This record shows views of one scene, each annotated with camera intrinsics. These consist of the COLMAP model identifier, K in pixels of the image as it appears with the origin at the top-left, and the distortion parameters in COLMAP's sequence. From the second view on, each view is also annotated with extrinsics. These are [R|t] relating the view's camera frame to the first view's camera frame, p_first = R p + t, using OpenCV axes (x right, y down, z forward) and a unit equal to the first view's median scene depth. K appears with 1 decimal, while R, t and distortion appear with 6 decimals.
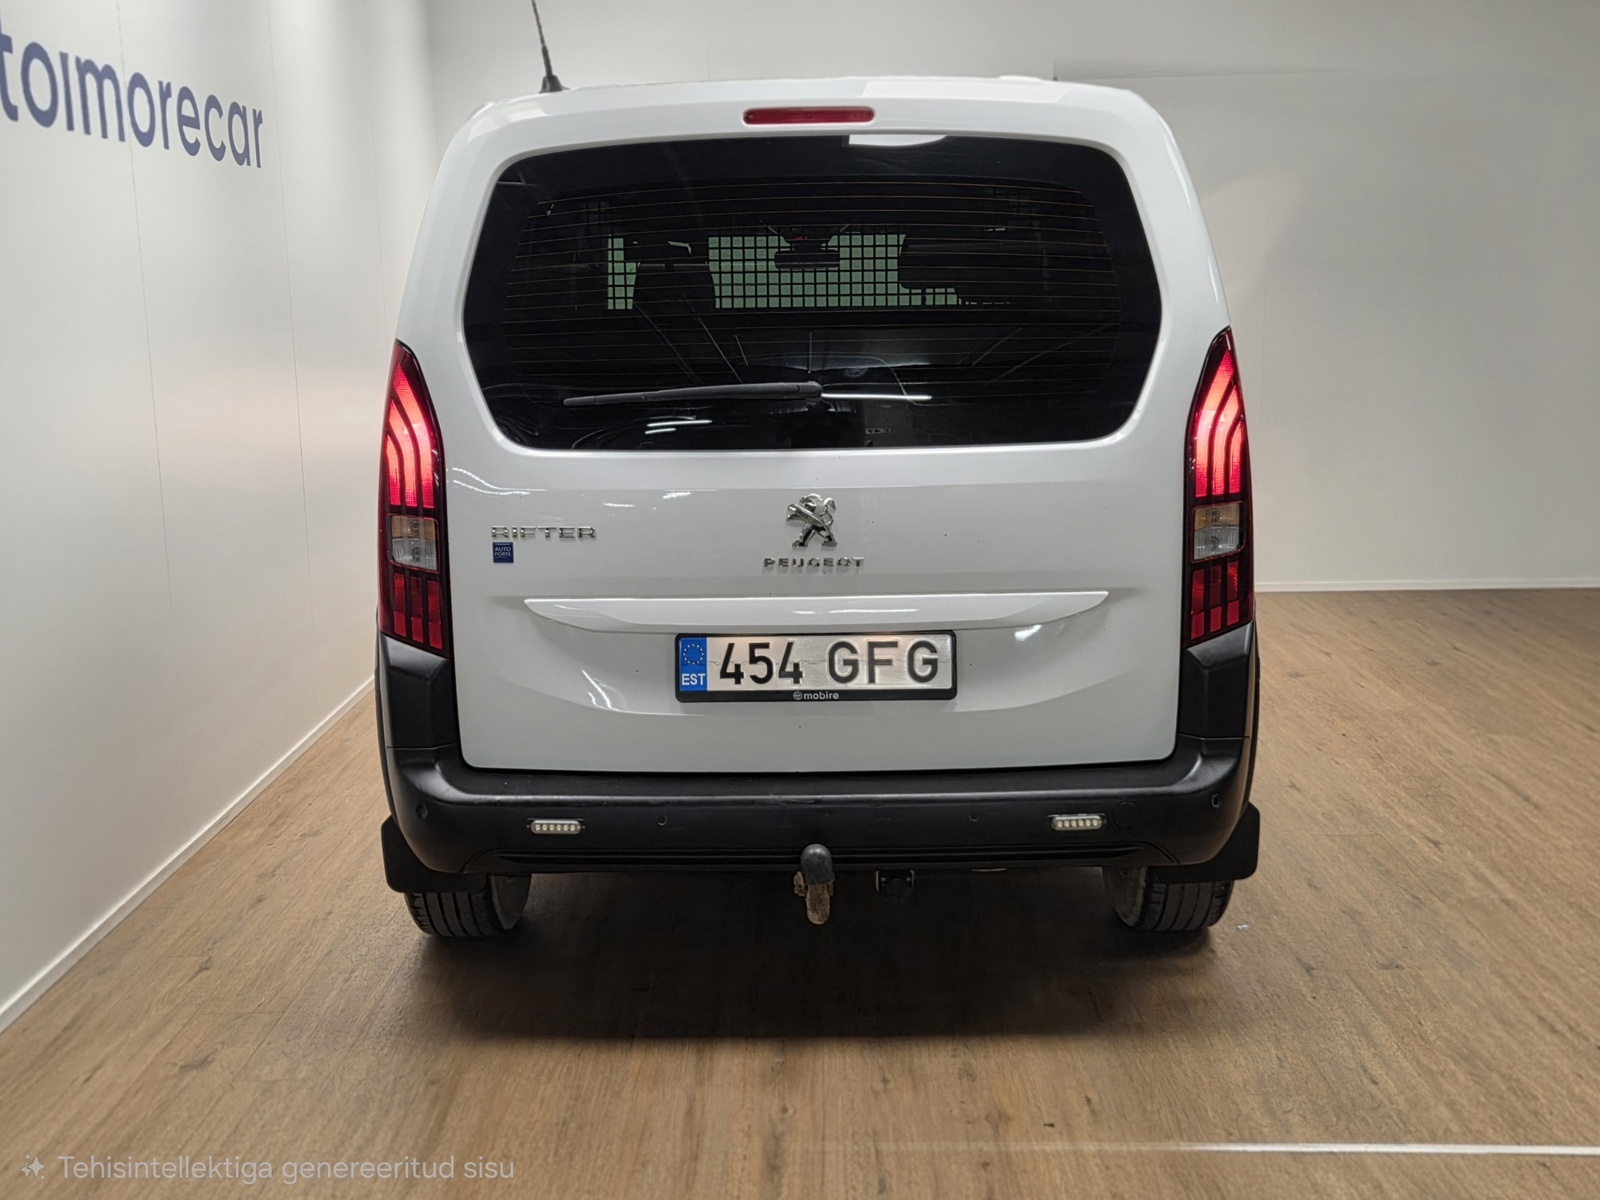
lens RADIAL K [[1822.6, 0, 776.4], [0, 1822.6, 607.1], [0, 0, 1]] dist [0.067816, -0.054525]
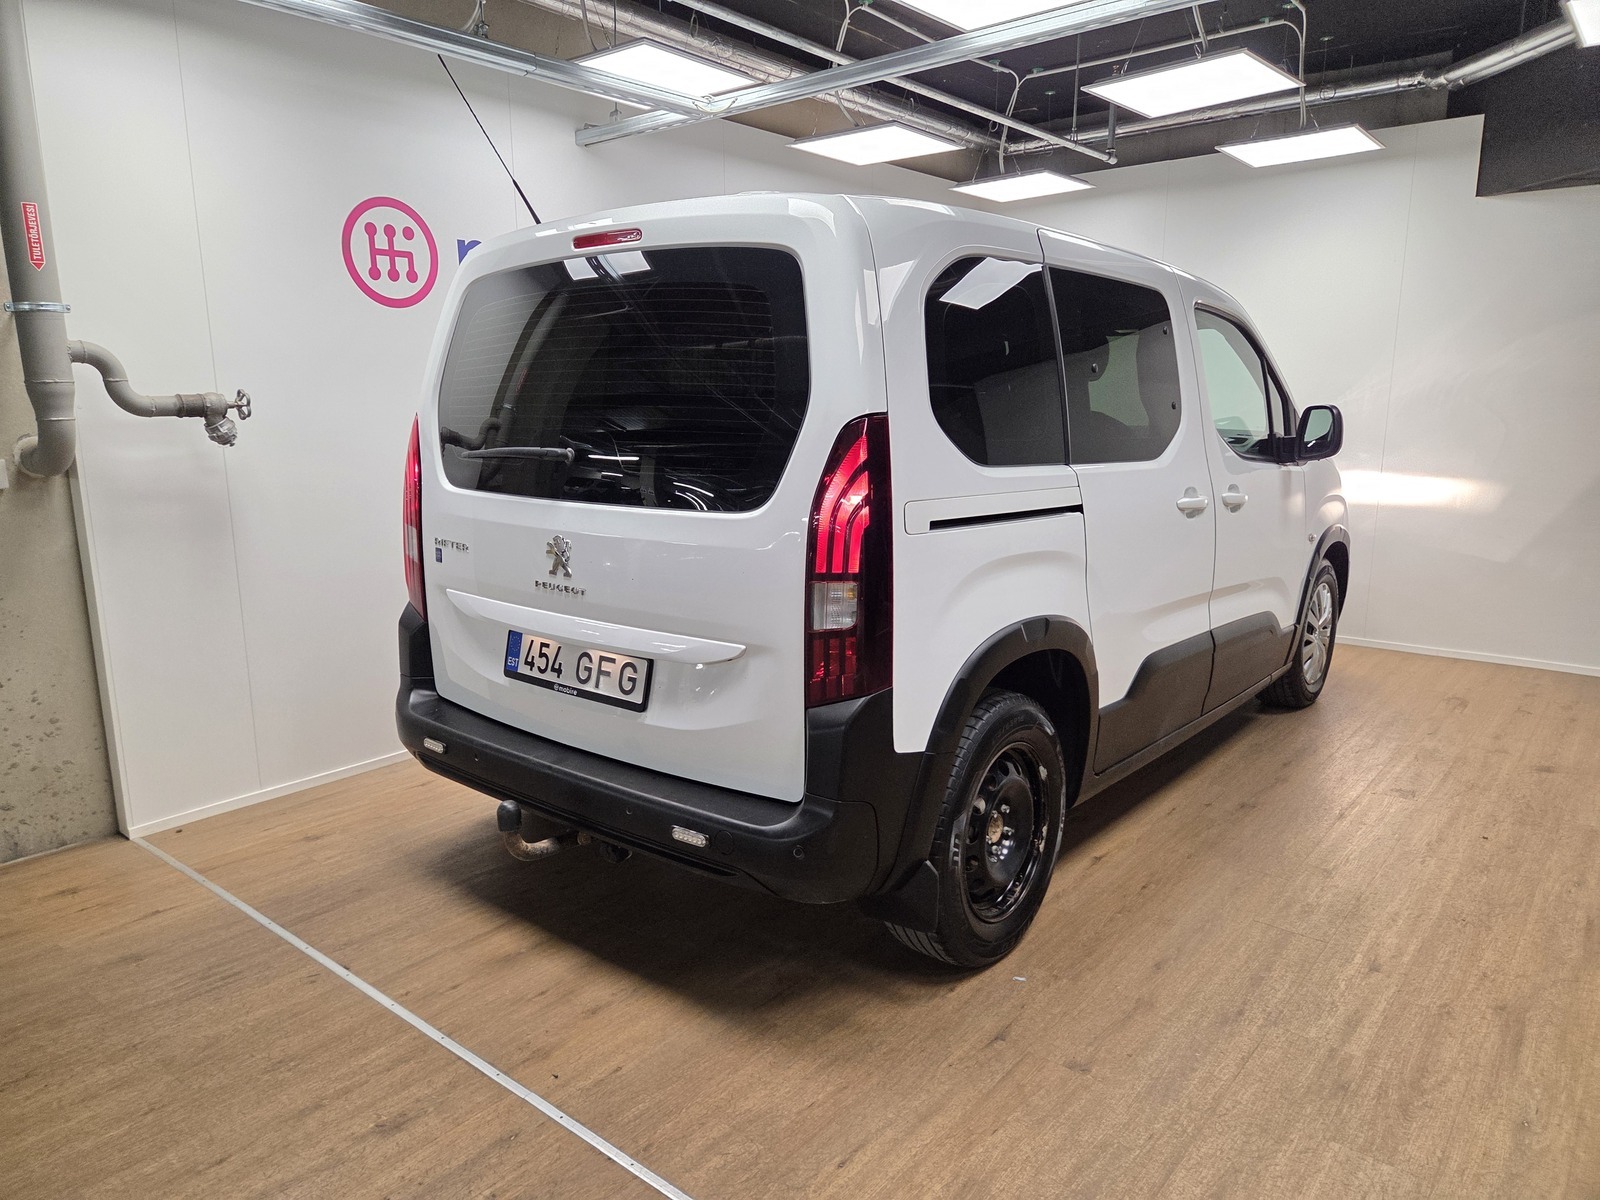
lens RADIAL K [[1083.7, 0, 774.6], [0, 1083.7, 615.8], [0, 0, 1]] dist [0.057248, -0.054419]
pose [[0.767974, 0.139970, -0.624999, 0.578030], [-0.119325, 0.990011, 0.075093, -0.075182], [0.629267, 0.016909, 0.777005, 0.459879]]
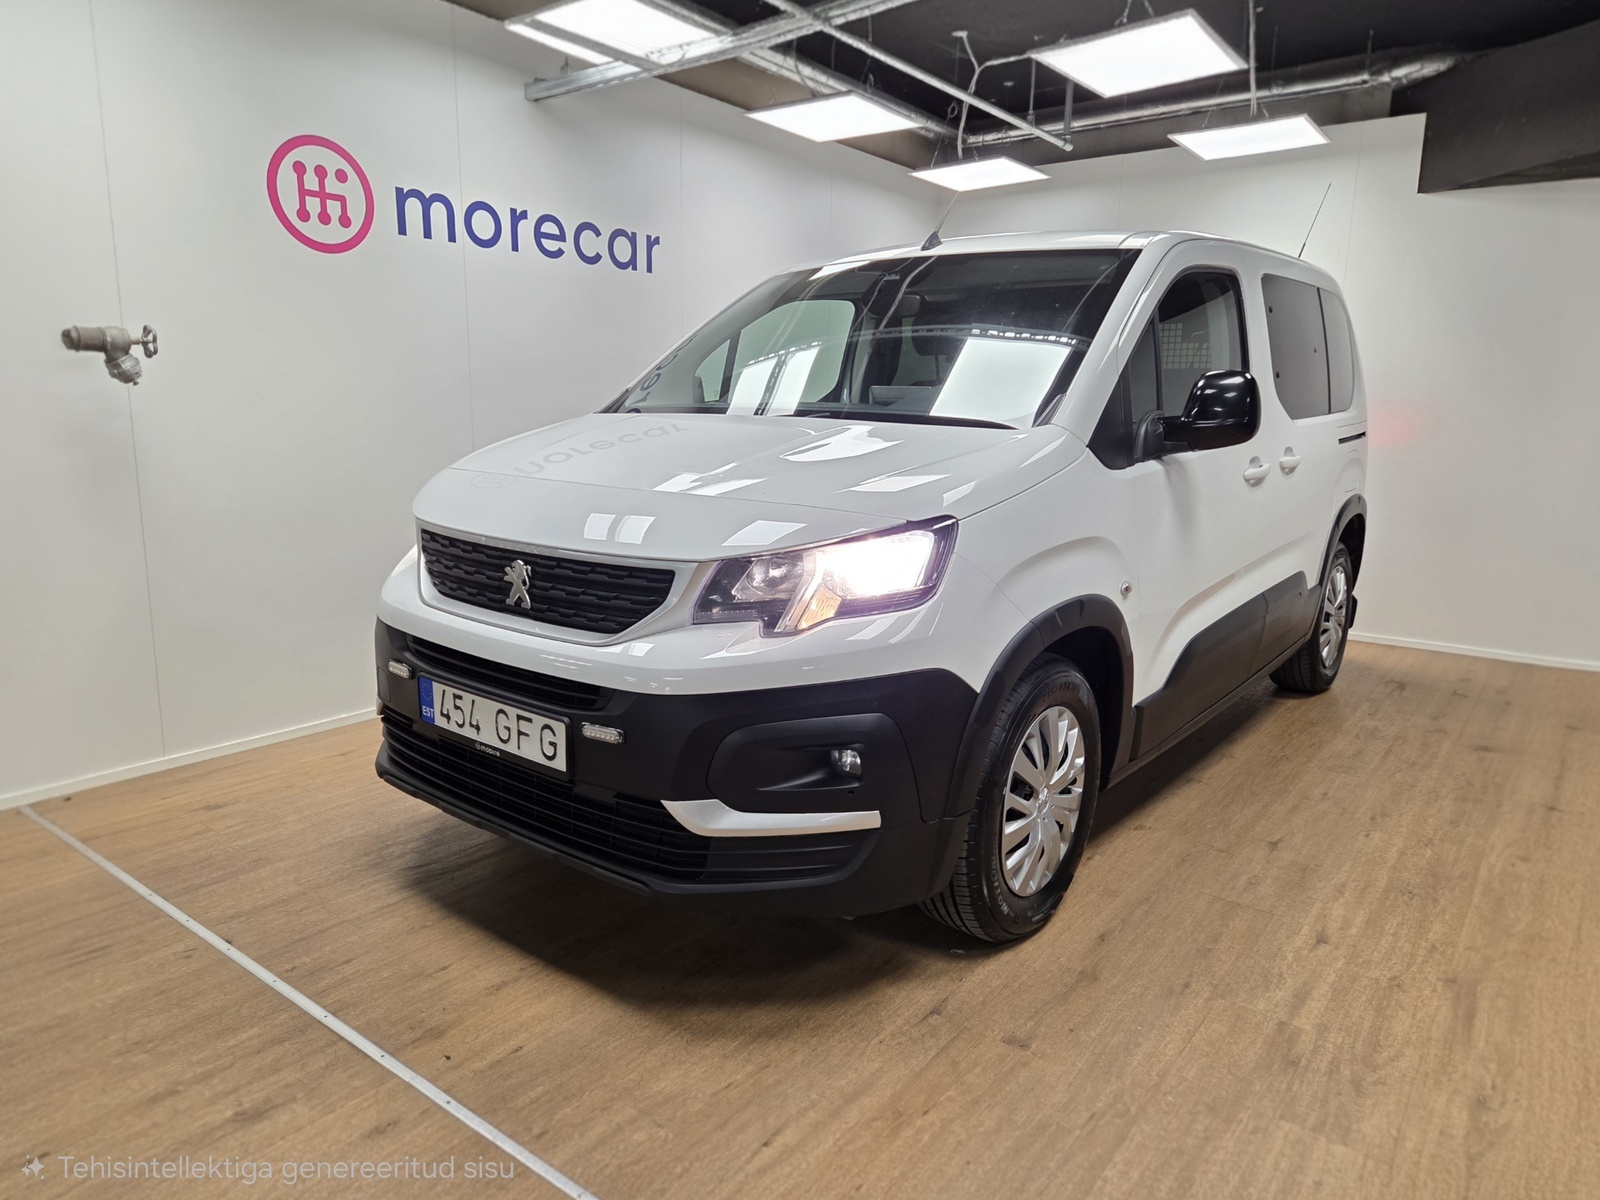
lens RADIAL K [[1047.9, 0, 800.0], [0, 1047.9, 600.0], [0, 0, 1]] dist [0.065705, -0.058121]
pose [[0.798366, 0.142977, -0.584953, 0.561393], [-0.139086, 0.988920, 0.051886, -0.041058], [0.585890, 0.039935, 0.809406, 0.523140]]
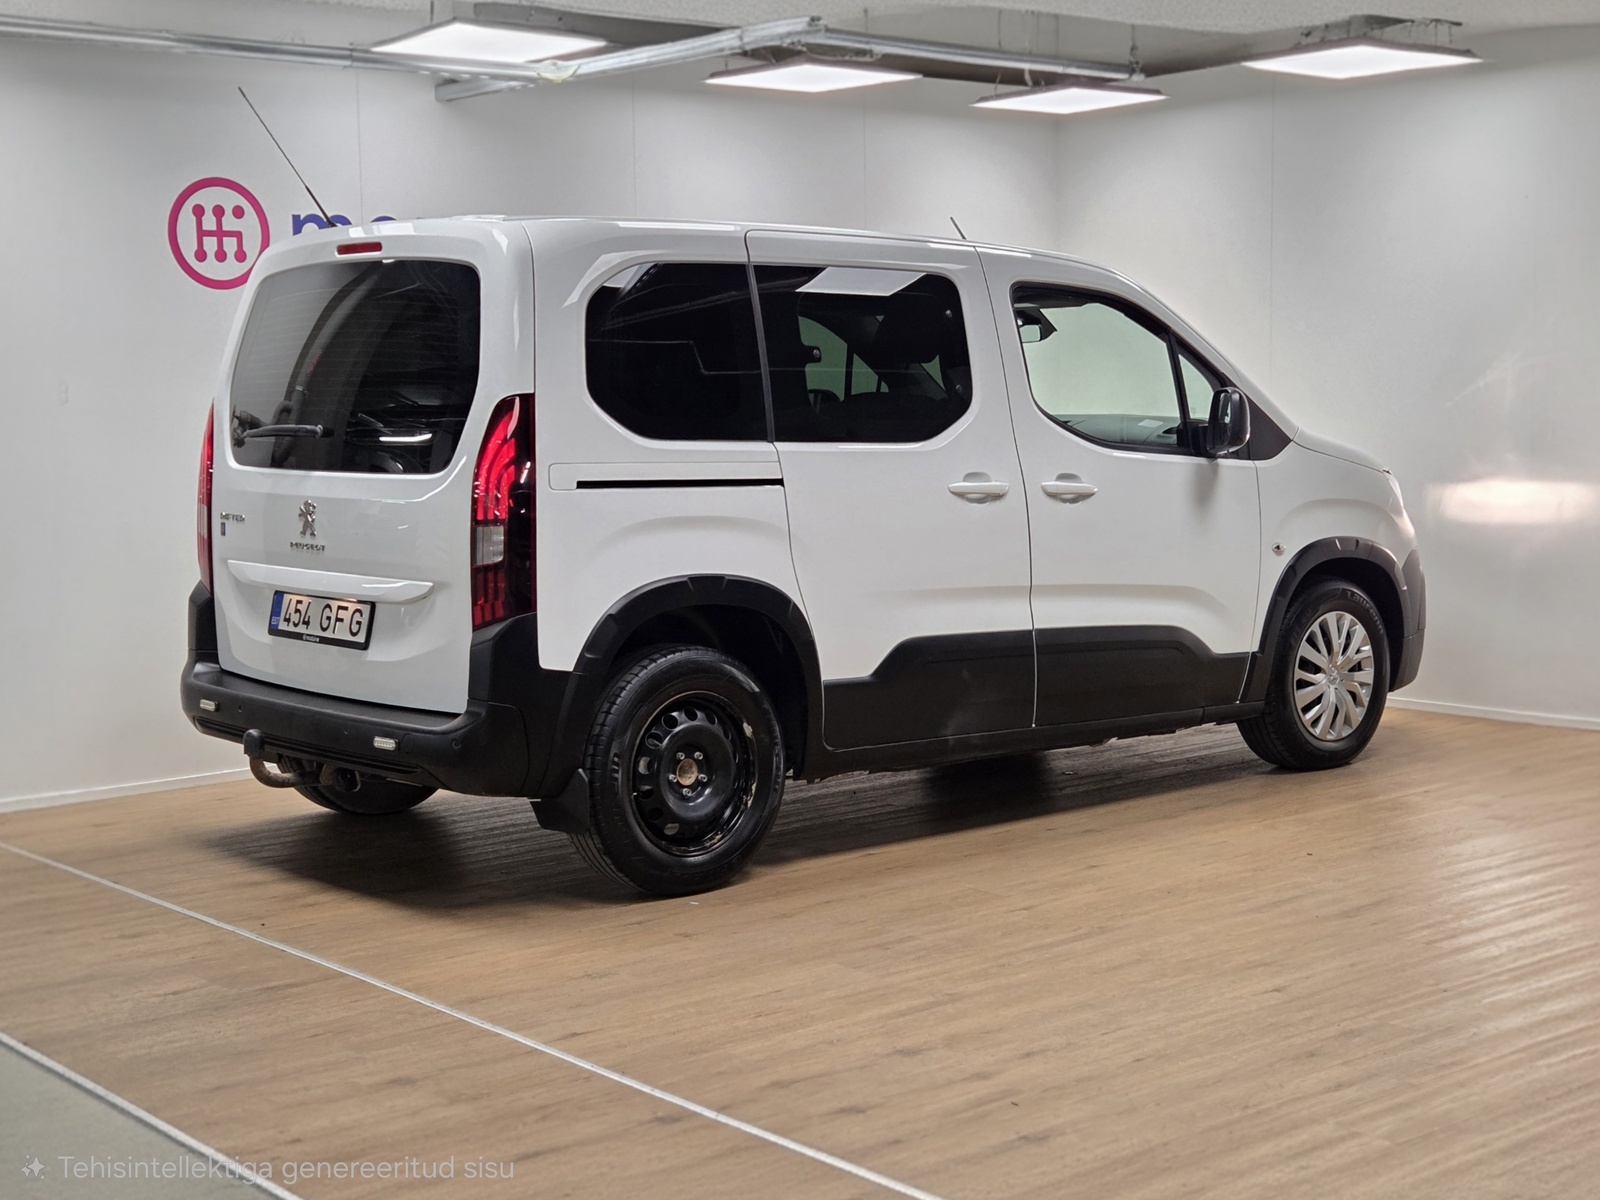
lens RADIAL K [[2400.9, 0, 800.0], [0, 2400.9, 600.0], [0, 0, 1]] dist [0.013173, 0.040727]
pose [[0.660280, 0.079681, -0.746780, 1.616024], [-0.132658, 0.991095, -0.011543, -0.010982], [0.739210, 0.106688, 0.664971, 0.003560]]
